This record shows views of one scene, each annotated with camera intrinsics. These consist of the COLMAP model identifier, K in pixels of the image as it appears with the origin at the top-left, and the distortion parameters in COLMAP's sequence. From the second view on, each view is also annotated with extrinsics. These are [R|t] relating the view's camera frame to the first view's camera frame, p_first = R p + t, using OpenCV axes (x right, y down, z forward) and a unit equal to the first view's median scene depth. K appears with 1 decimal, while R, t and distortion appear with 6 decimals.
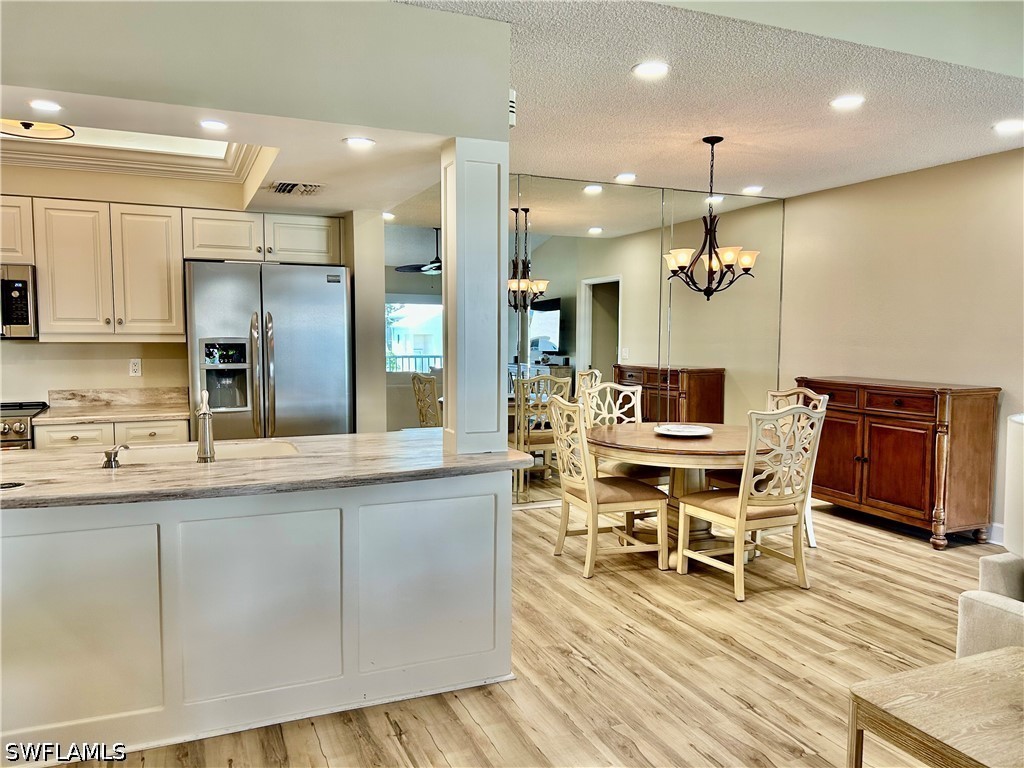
lens RADIAL K [[777.5, 0, 524.4], [0, 777.5, 393.3], [0, 0, 1]] dist [0.060110, -0.063587]
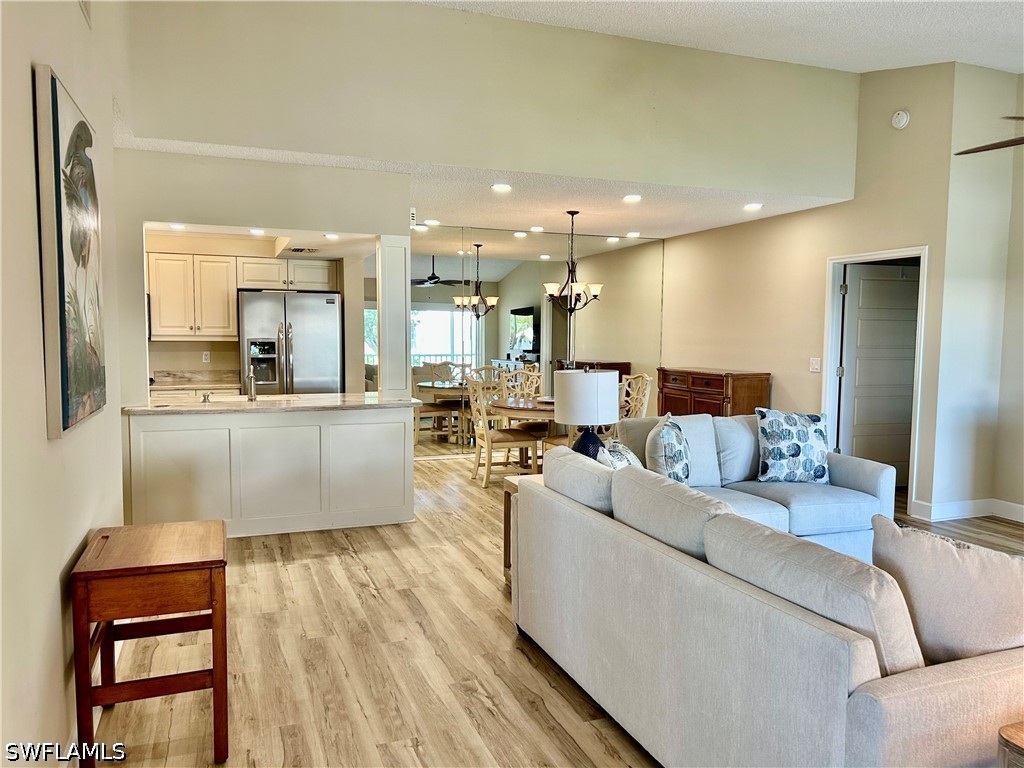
lens RADIAL K [[777.5, 0, 534.5], [0, 777.5, 397.4], [0, 0, 1]] dist [0.060110, -0.063587]
pose [[0.999388, 0.005899, -0.034471, 0.228488], [-0.005739, 0.999972, 0.004737, 0.038989], [0.034498, -0.004536, 0.999394, -0.579168]]
